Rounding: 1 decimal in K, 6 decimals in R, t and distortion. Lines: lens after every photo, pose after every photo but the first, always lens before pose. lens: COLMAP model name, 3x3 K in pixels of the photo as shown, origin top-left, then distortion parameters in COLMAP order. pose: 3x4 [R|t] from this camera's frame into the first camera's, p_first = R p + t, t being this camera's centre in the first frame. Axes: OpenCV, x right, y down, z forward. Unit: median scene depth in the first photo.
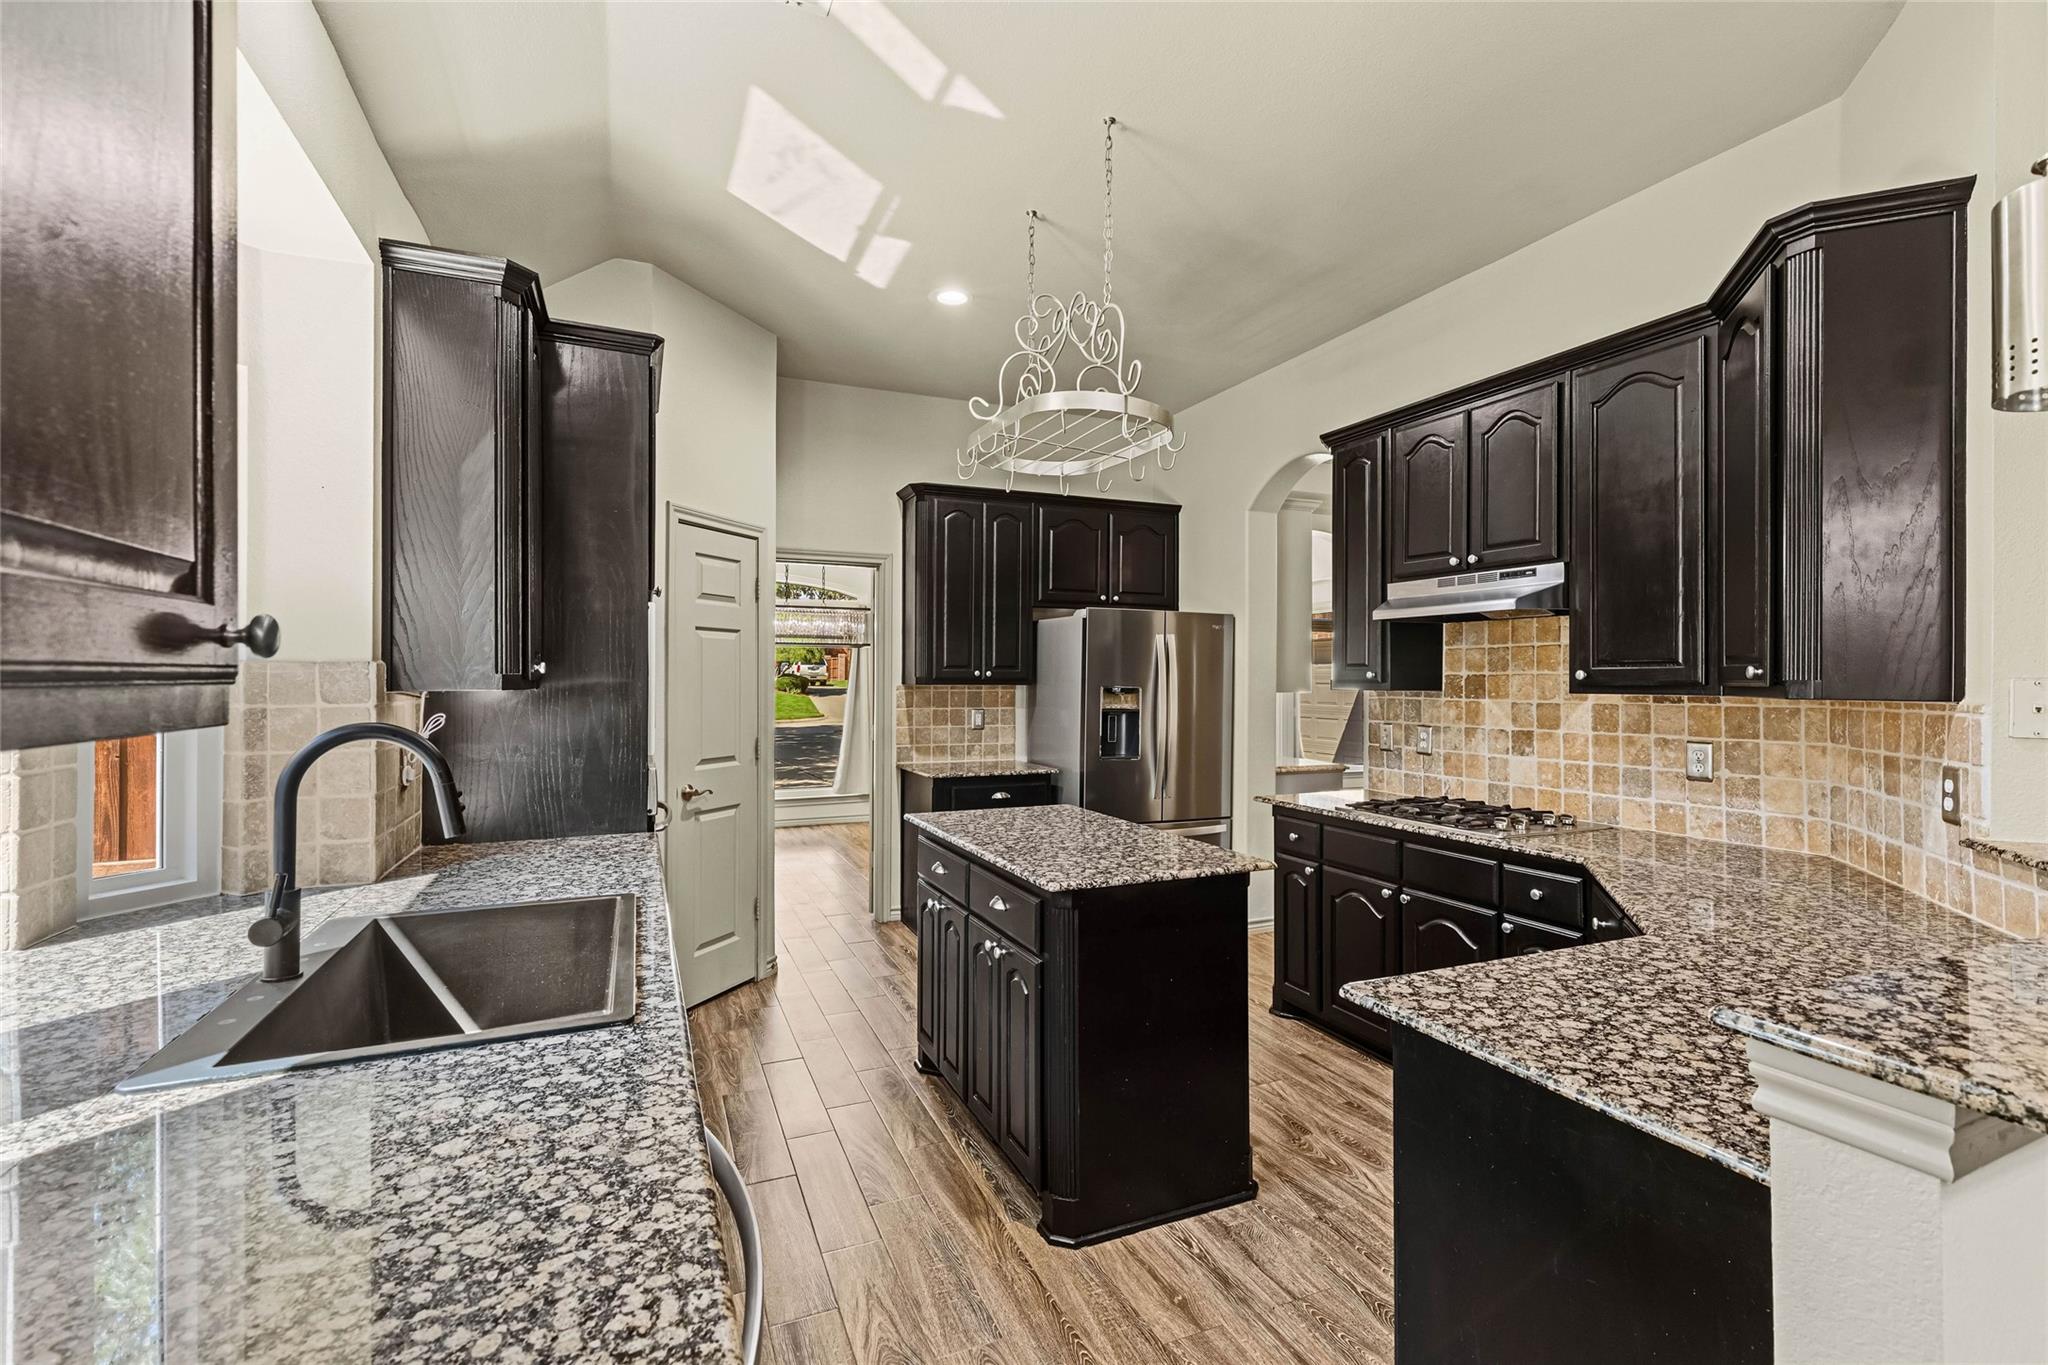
lens RADIAL K [[913.6, 0, 1041.2], [0, 913.6, 674.7], [0, 0, 1]] dist [0.002557, -0.000791]
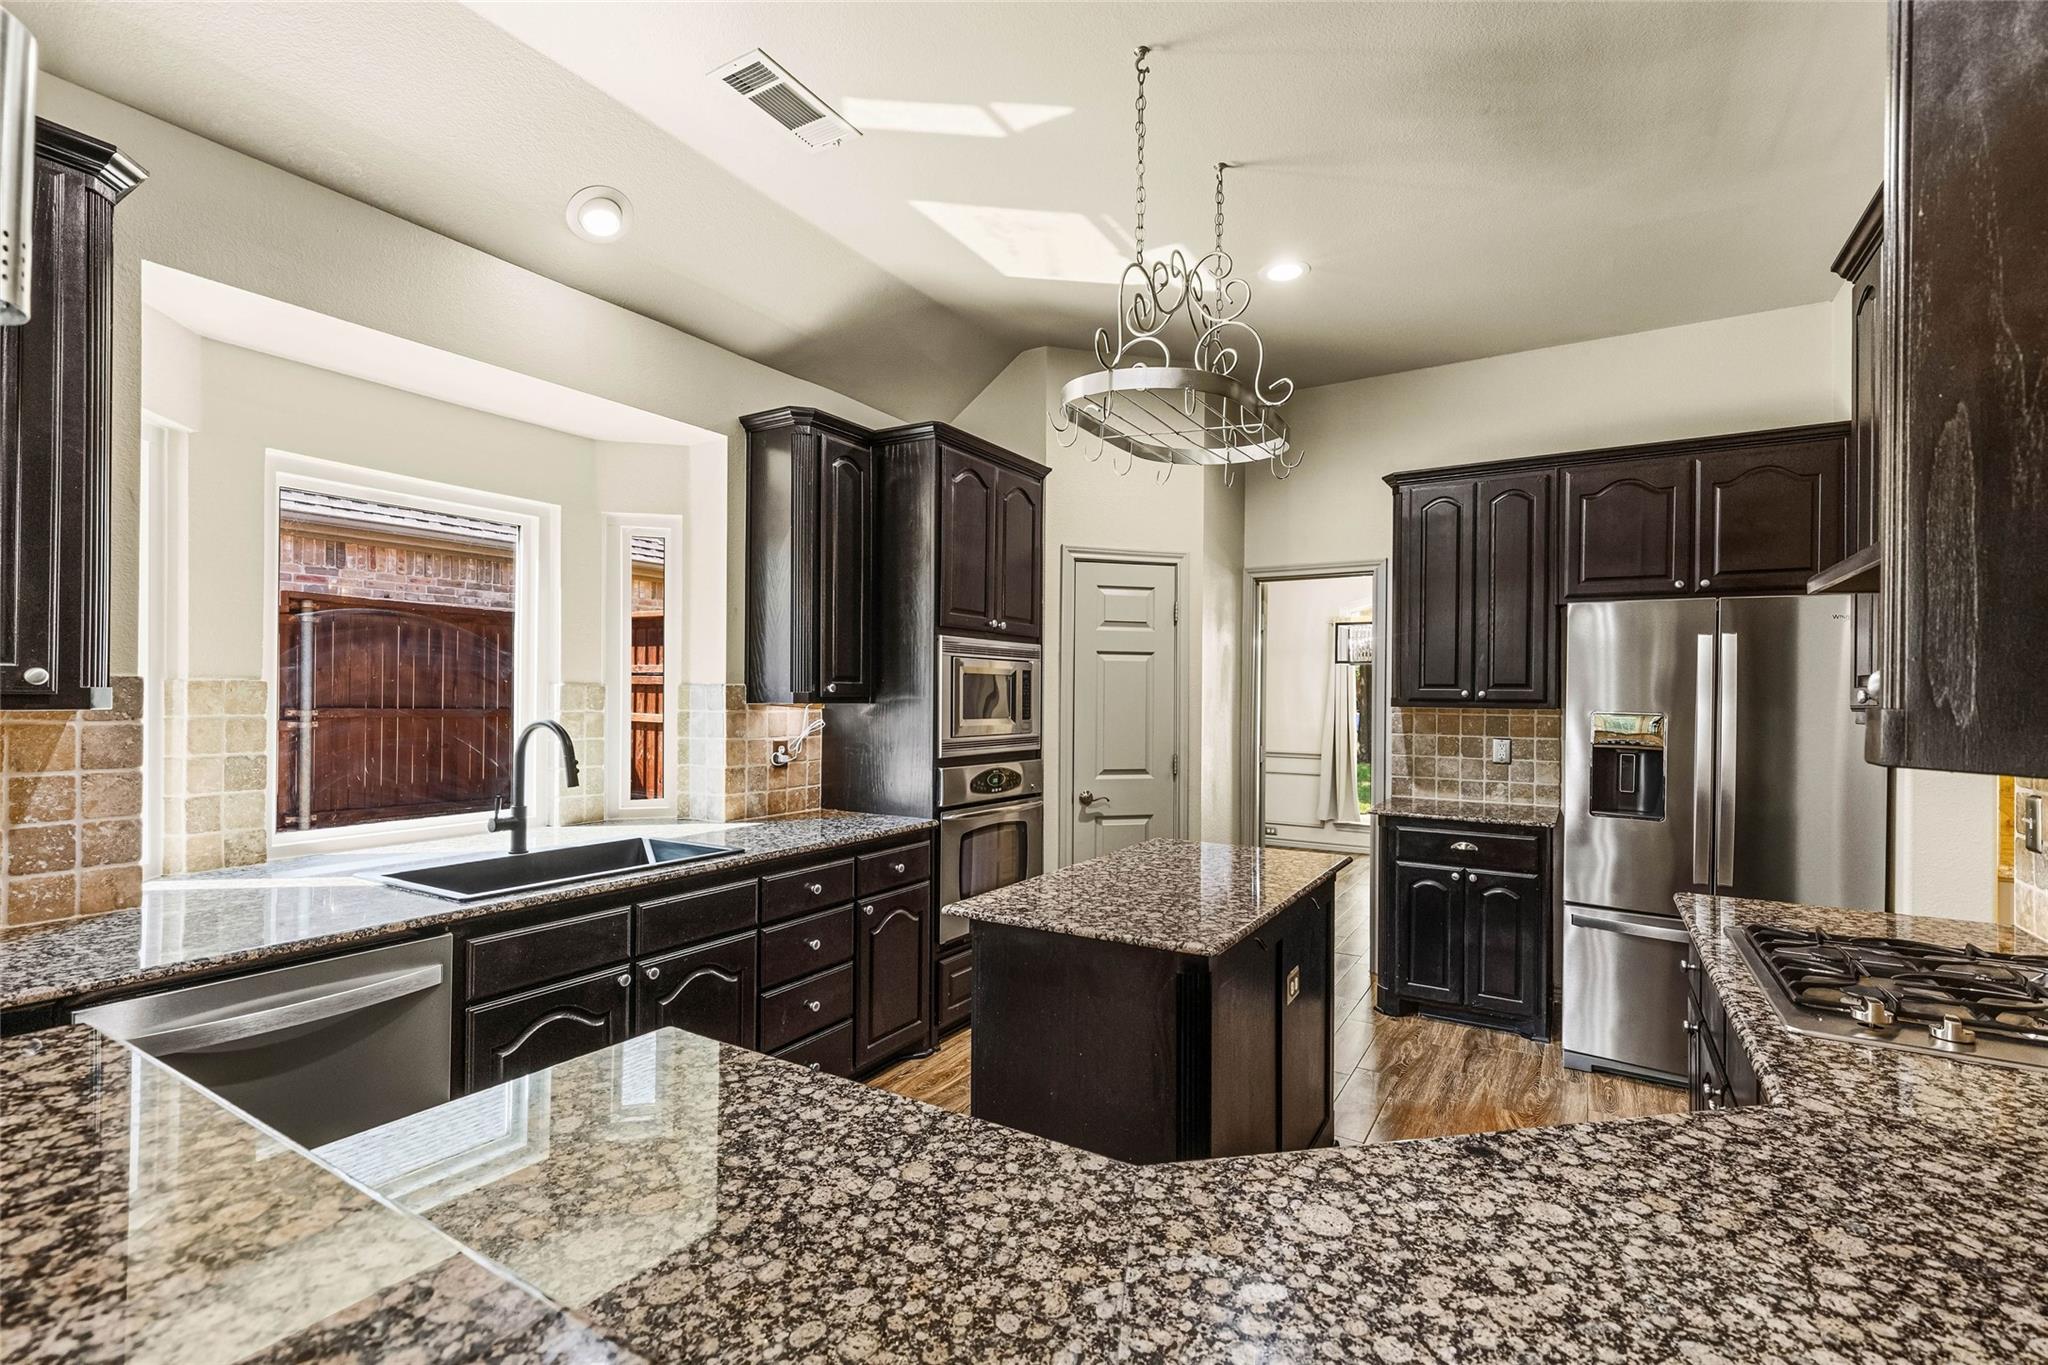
lens RADIAL K [[913.6, 0, 1035.8], [0, 913.6, 691.5], [0, 0, 1]] dist [0.002557, -0.000791]
pose [[0.579849, -0.000544, -0.814724, 0.498657], [-0.003672, 0.999988, -0.003281, 0.001027], [0.814716, 0.004895, 0.579840, 0.292566]]
